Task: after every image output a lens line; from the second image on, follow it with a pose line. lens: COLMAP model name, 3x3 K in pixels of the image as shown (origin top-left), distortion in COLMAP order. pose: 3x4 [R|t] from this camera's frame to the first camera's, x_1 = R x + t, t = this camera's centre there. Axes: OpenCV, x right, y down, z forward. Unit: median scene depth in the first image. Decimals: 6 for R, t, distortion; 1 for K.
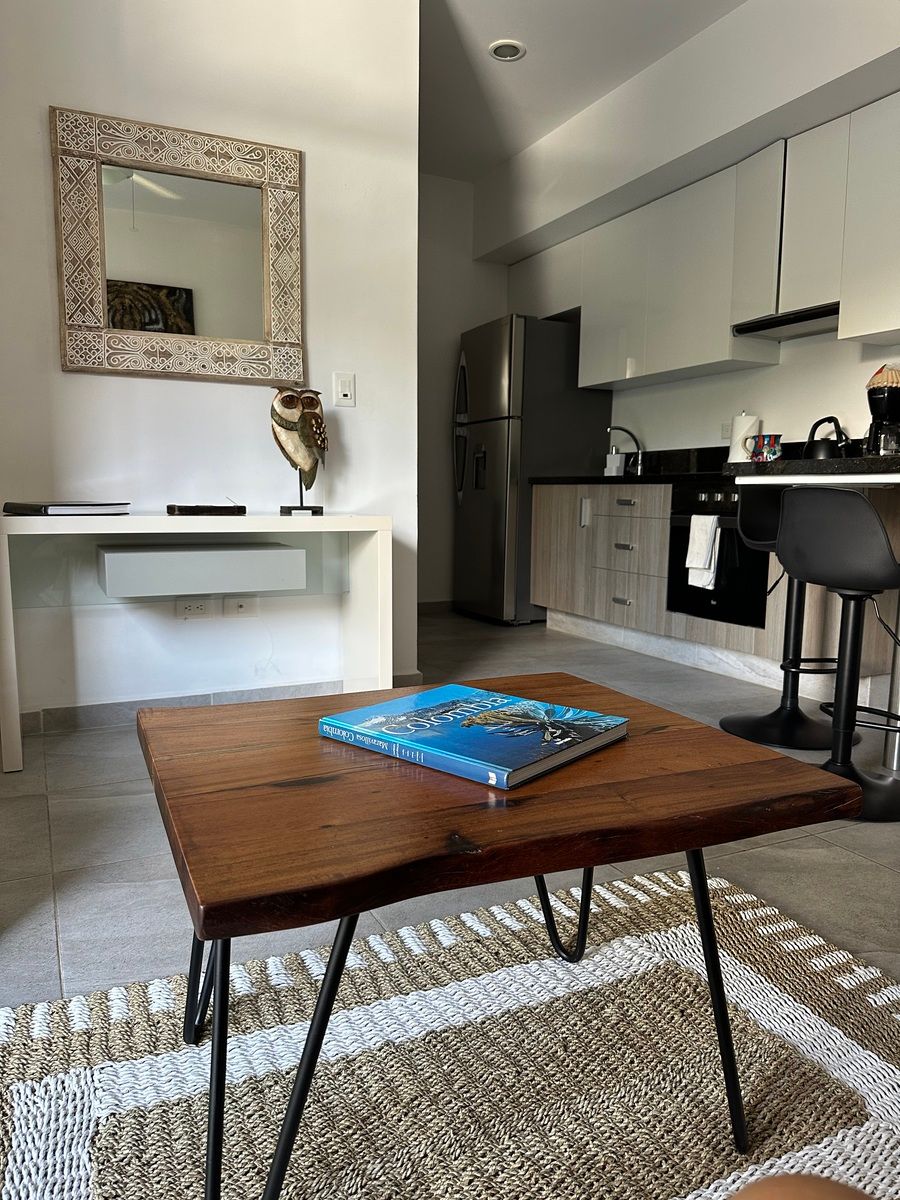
lens RADIAL K [[849.3, 0, 453.7], [0, 849.3, 603.2], [0, 0, 1]] dist [0.030341, -0.038433]
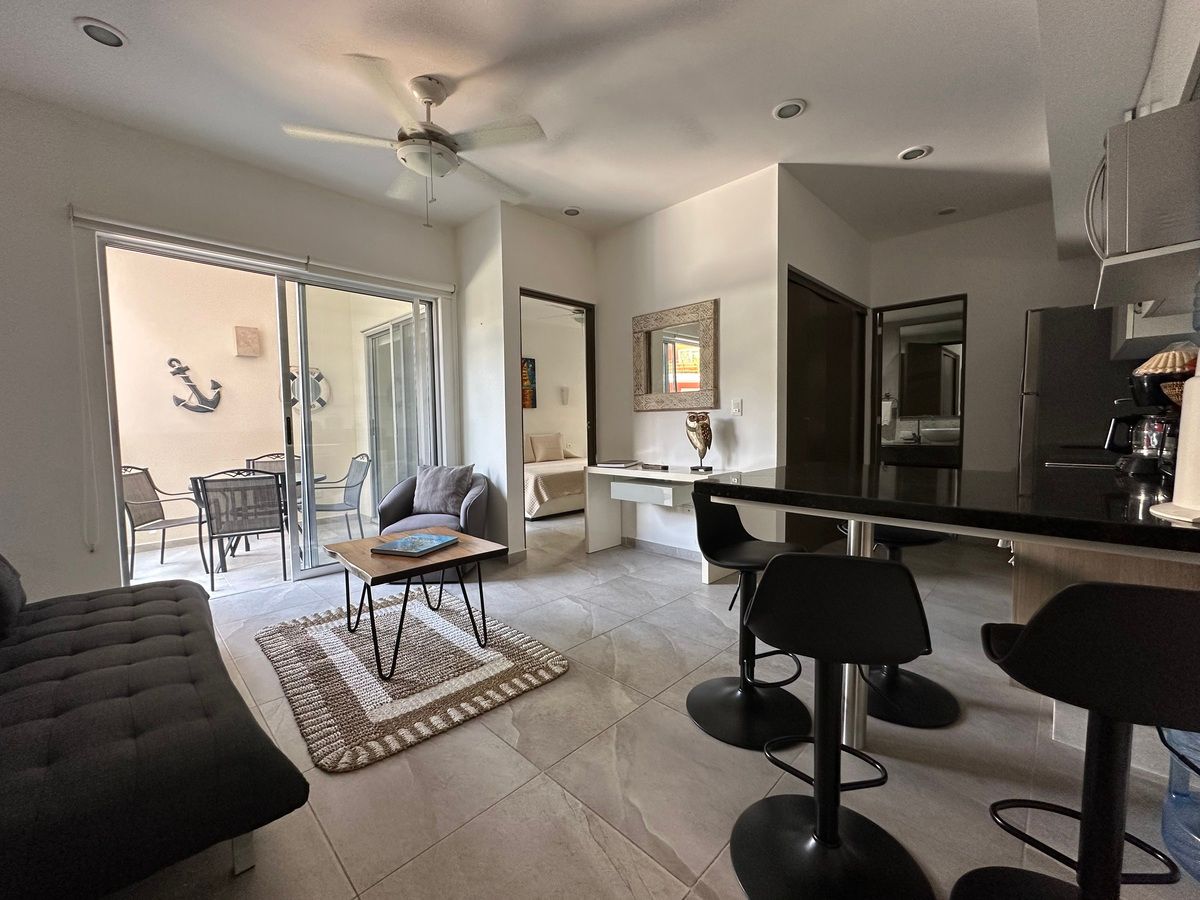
lens RADIAL K [[476.1, 0, 600.0], [0, 476.1, 453.2], [0, 0, 1]] dist [-0.003889, 0.000963]
pose [[0.331463, 0.040724, -0.942589, 0.848951], [-0.108647, 0.994069, 0.004743, -0.129179], [0.937191, 0.100838, 0.333922, 0.388277]]
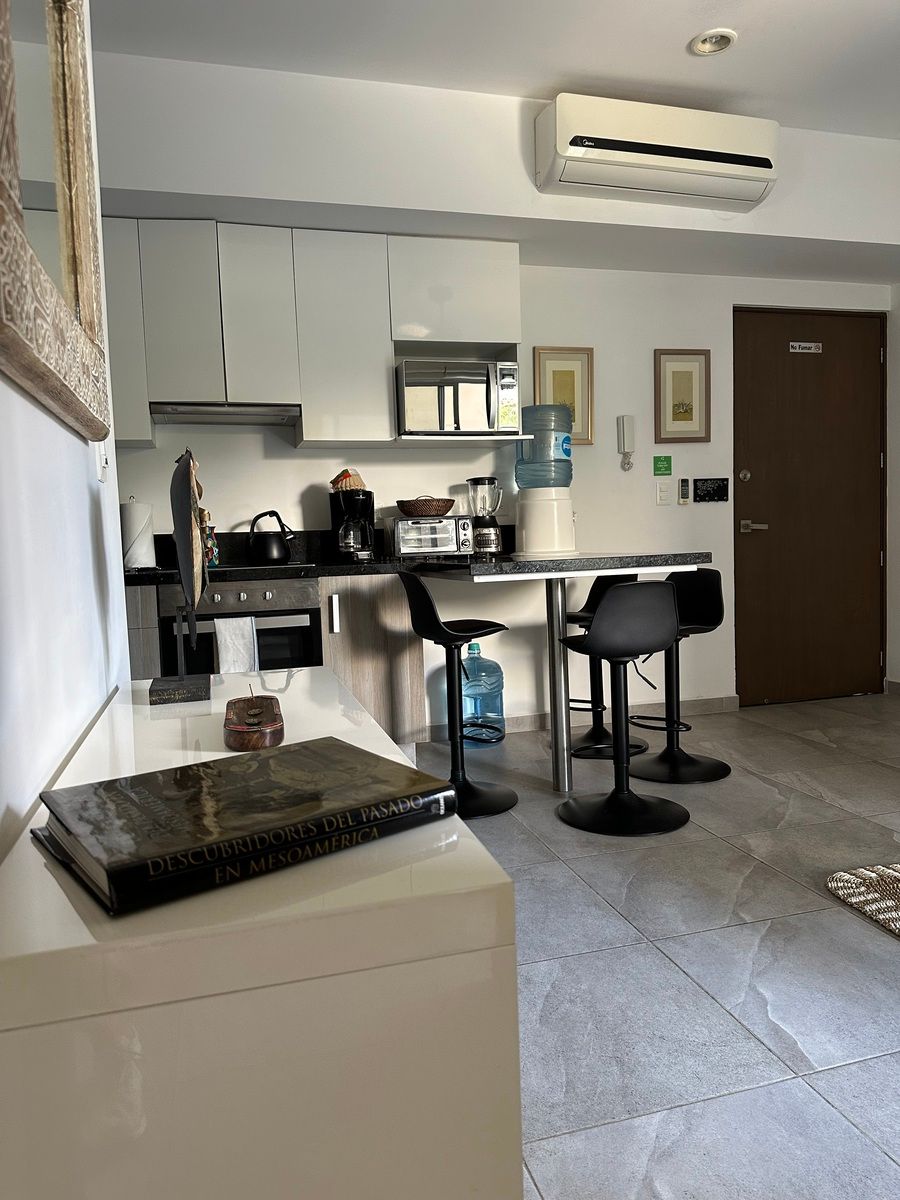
lens RADIAL K [[849.3, 0, 448.2], [0, 849.3, 598.0], [0, 0, 1]] dist [0.030341, -0.038433]
pose [[0.185792, -0.089910, 0.978467, -0.644934], [0.170633, 0.983627, 0.057985, -0.171458], [-0.967660, 0.156186, 0.198092, 0.756393]]
